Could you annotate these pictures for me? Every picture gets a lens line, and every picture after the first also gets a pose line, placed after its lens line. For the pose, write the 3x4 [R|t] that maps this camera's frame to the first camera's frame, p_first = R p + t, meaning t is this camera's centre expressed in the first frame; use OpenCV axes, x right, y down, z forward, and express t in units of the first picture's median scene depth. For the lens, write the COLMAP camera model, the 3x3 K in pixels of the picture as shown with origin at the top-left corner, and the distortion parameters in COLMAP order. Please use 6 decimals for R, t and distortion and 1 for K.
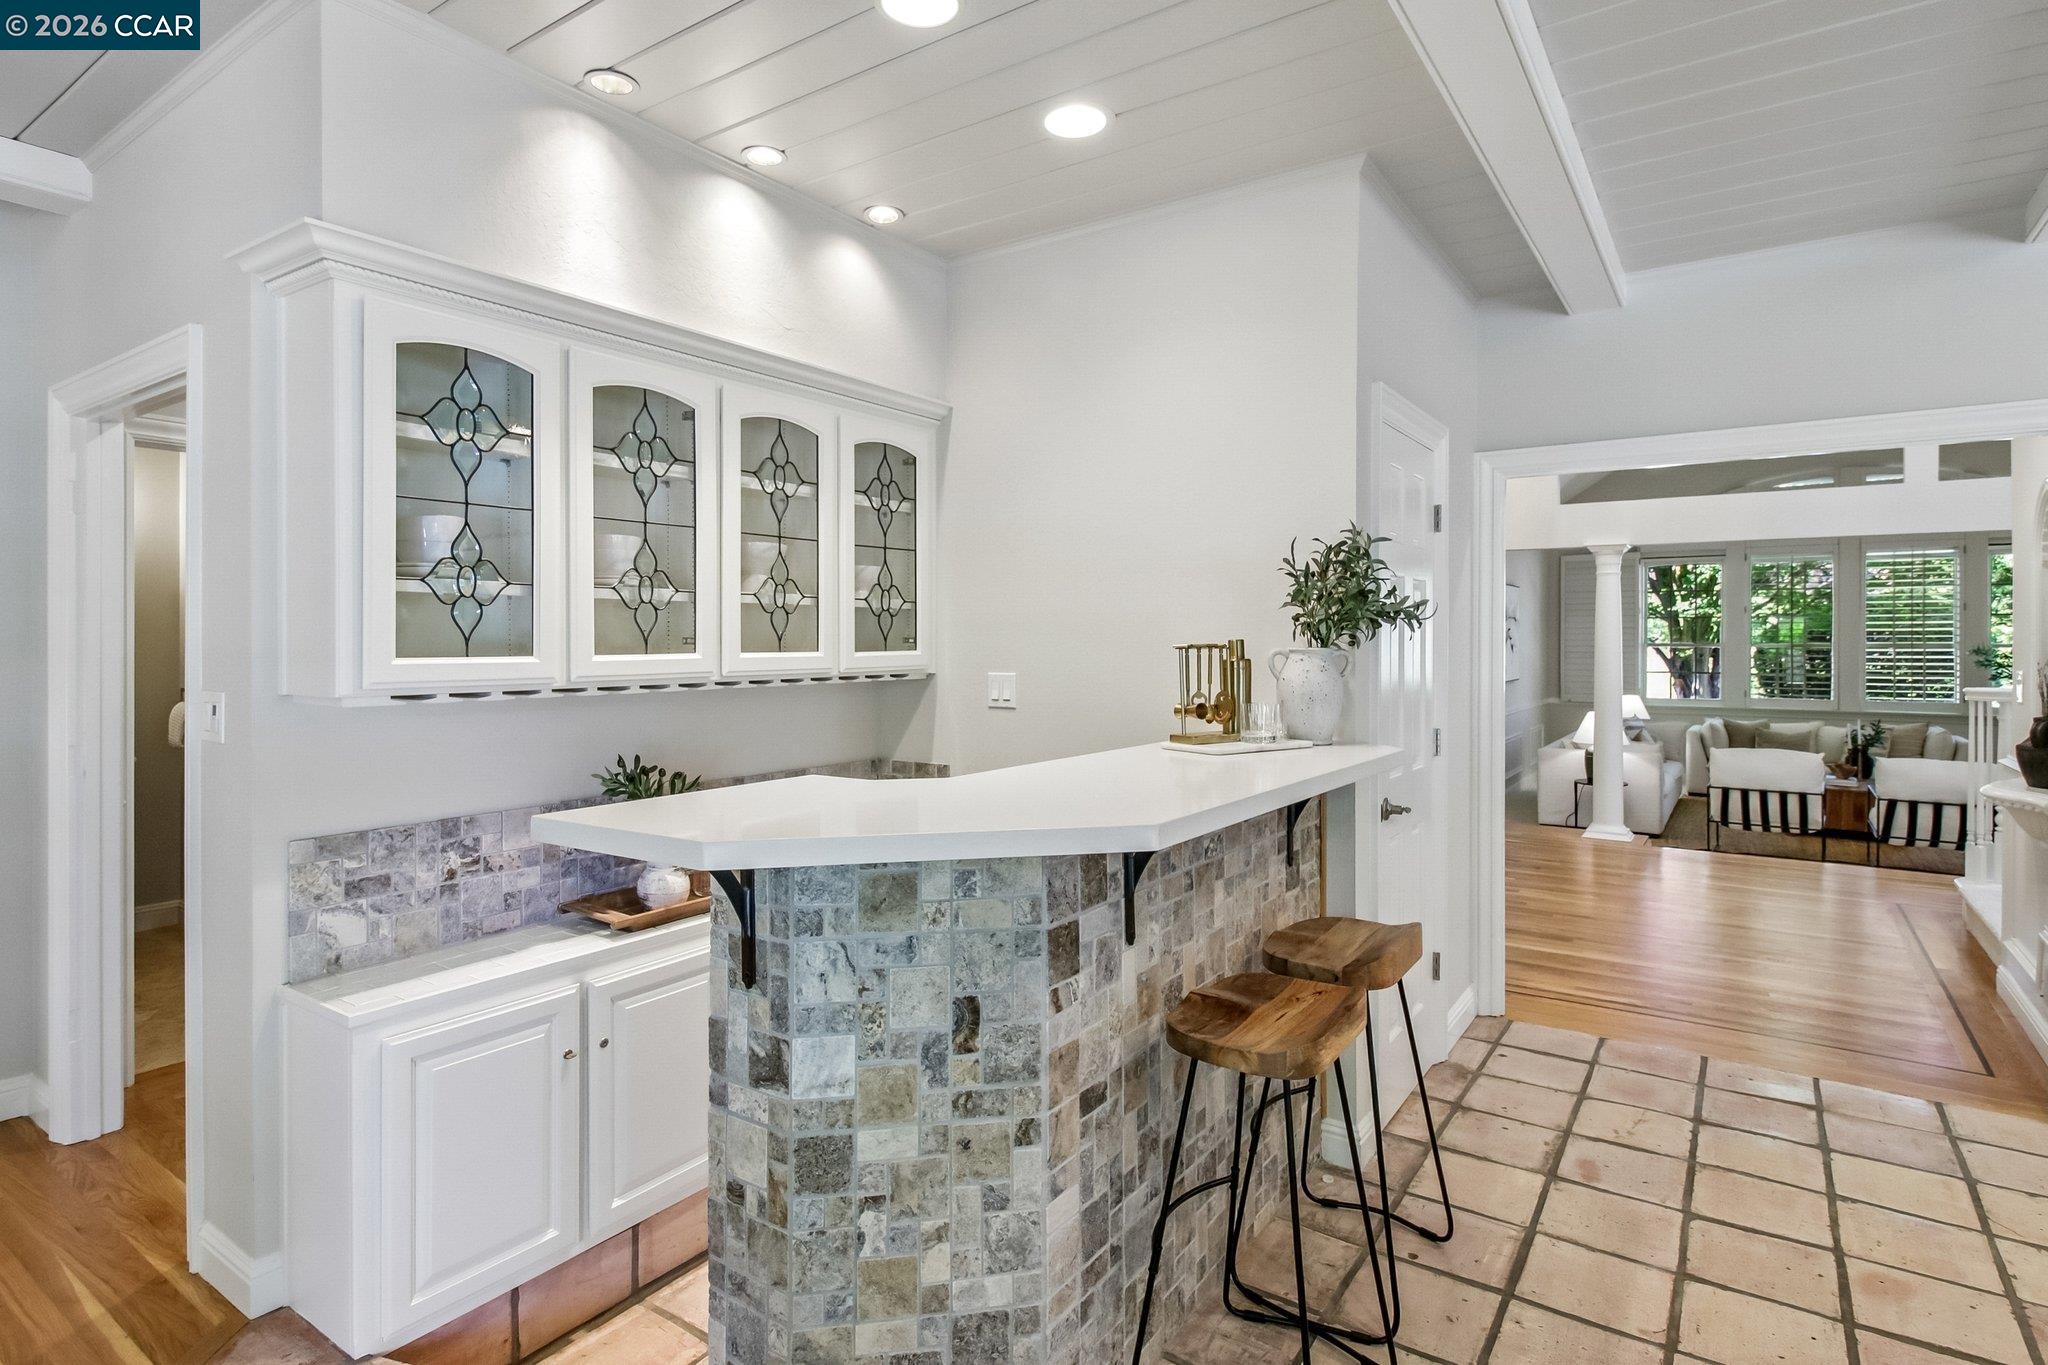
lens RADIAL K [[1041.3, 0, 1025.1], [0, 1041.3, 641.9], [0, 0, 1]] dist [0.016265, -0.012147]
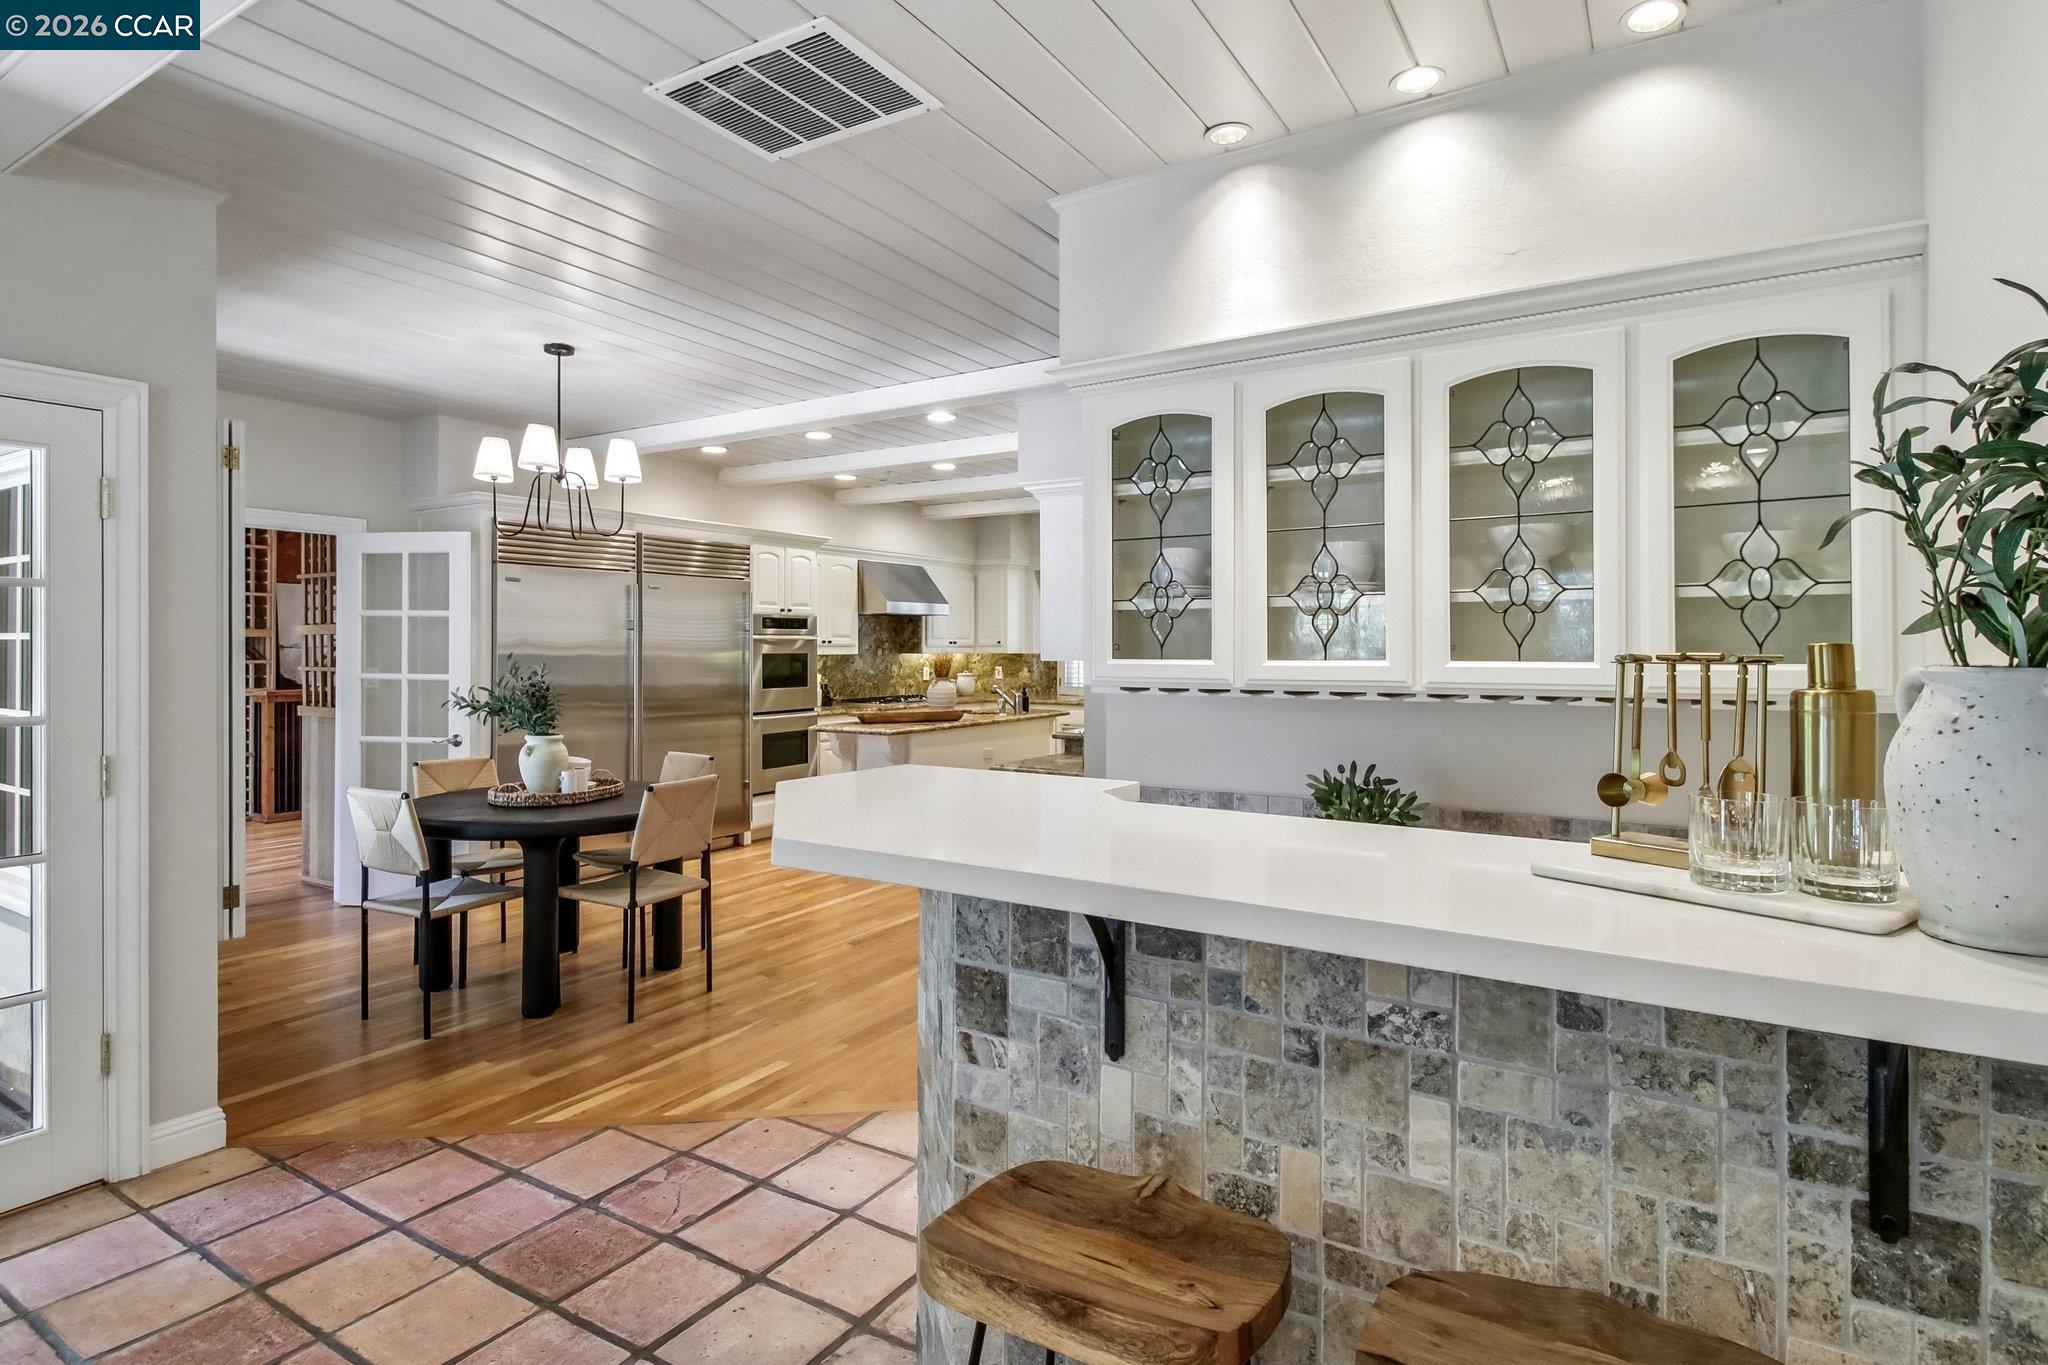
lens RADIAL K [[1041.3, 0, 1025.1], [0, 1041.3, 641.9], [0, 0, 1]] dist [0.016265, -0.012147]
pose [[0.046405, -0.006127, -0.998904, 0.840479], [0.000417, 0.999981, -0.006114, 0.001106], [0.998923, -0.000133, 0.046407, 0.911699]]
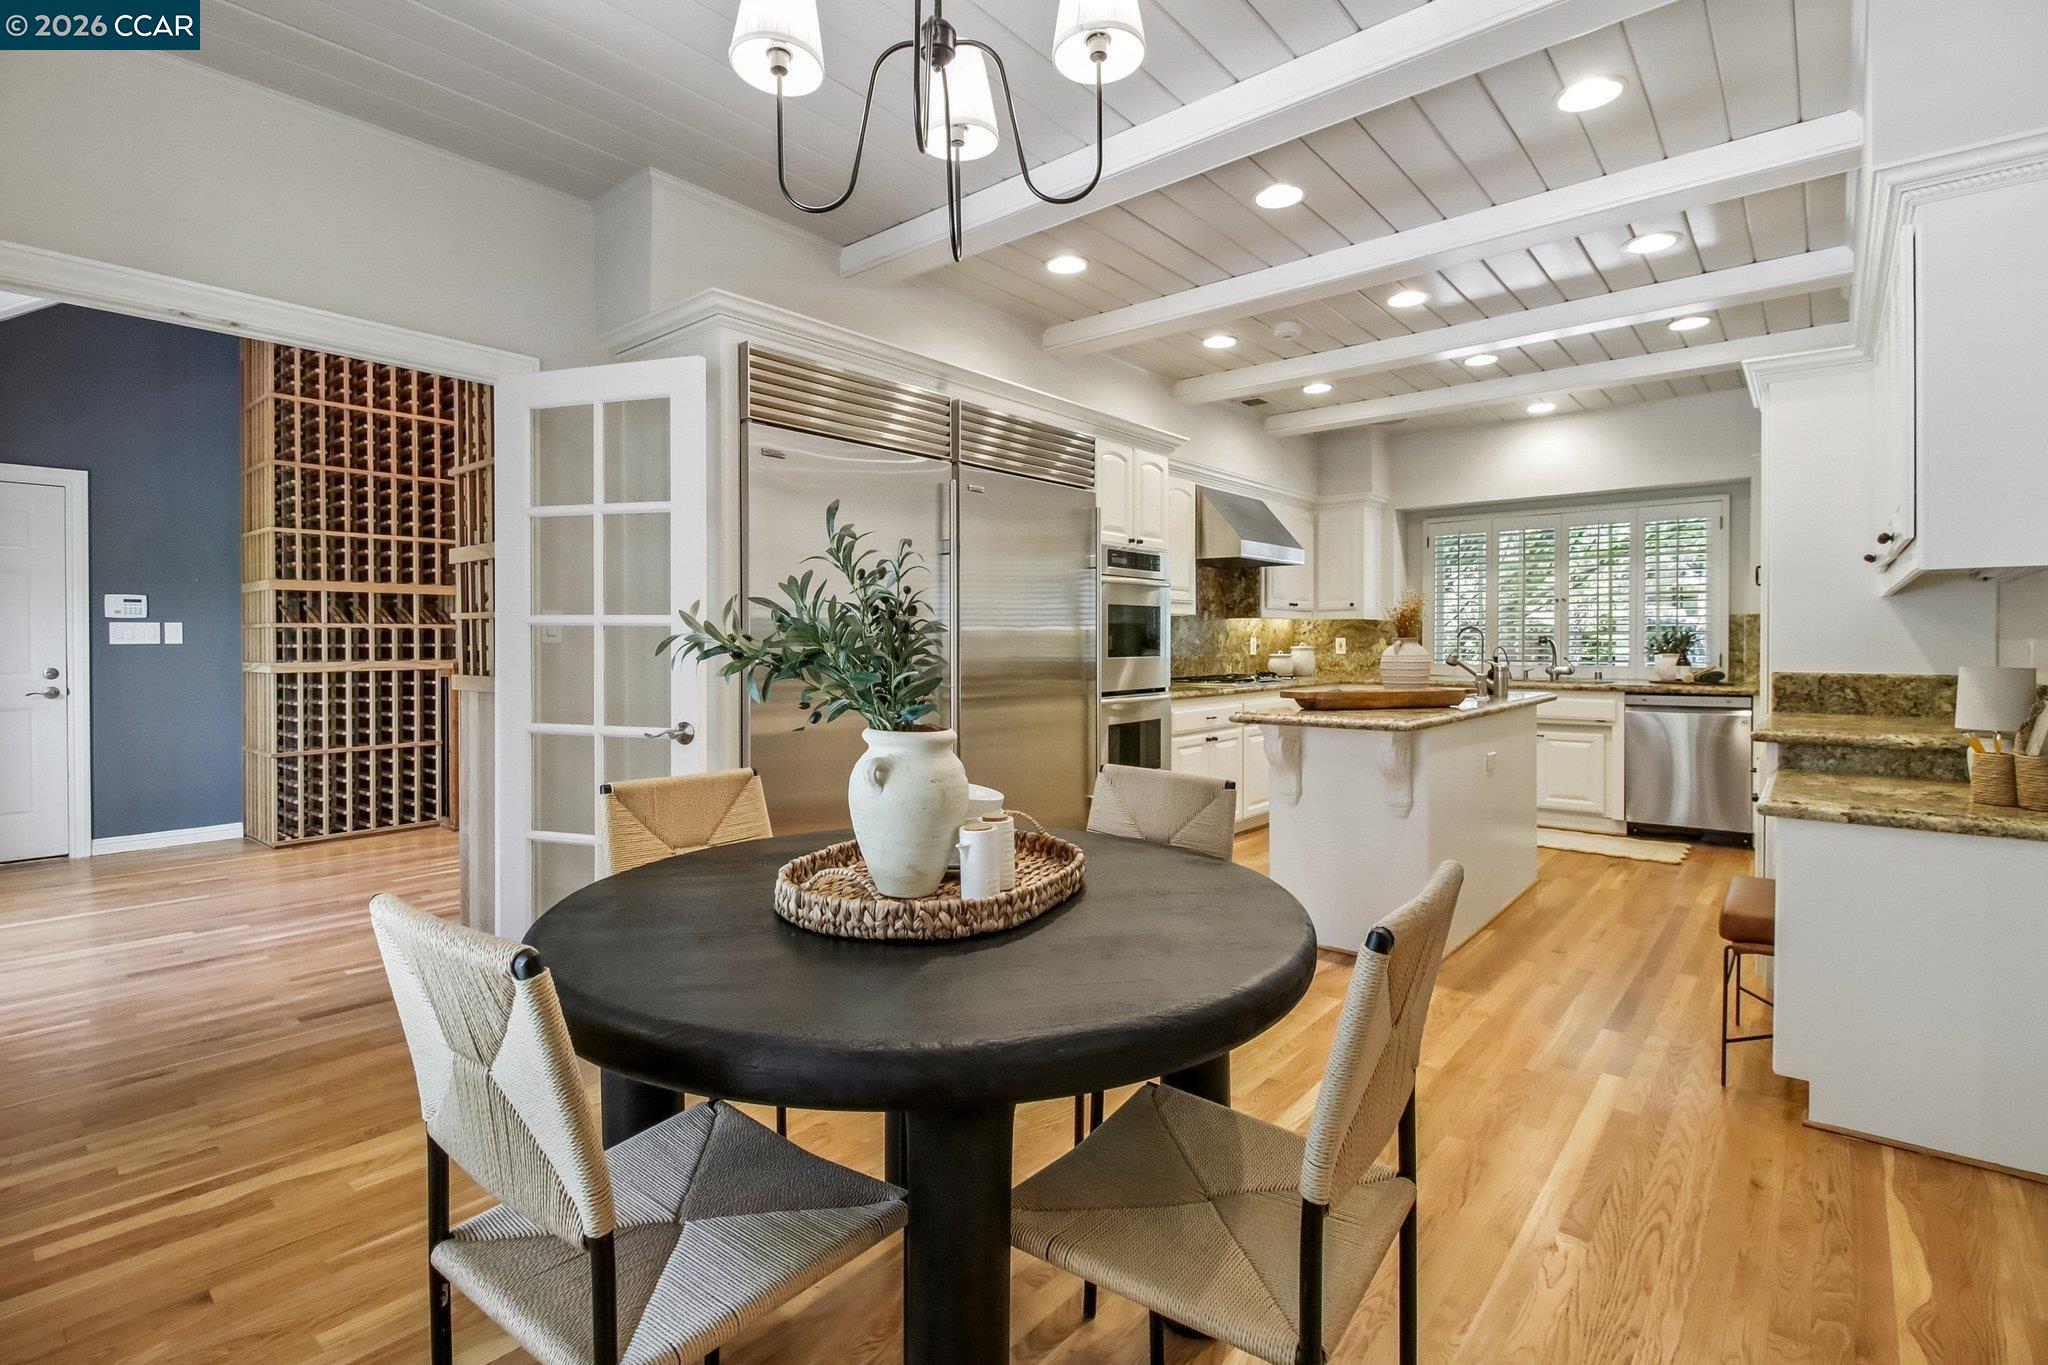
lens RADIAL K [[959.6, 0, 1028.8], [0, 959.6, 644.1], [0, 0, 1]] dist [-0.002299, -0.000194]
pose [[-0.097704, 0.000797, -0.995215, -0.701355], [0.002232, 0.999997, 0.000582, 0.118591], [0.995213, -0.002165, -0.097706, 0.148602]]
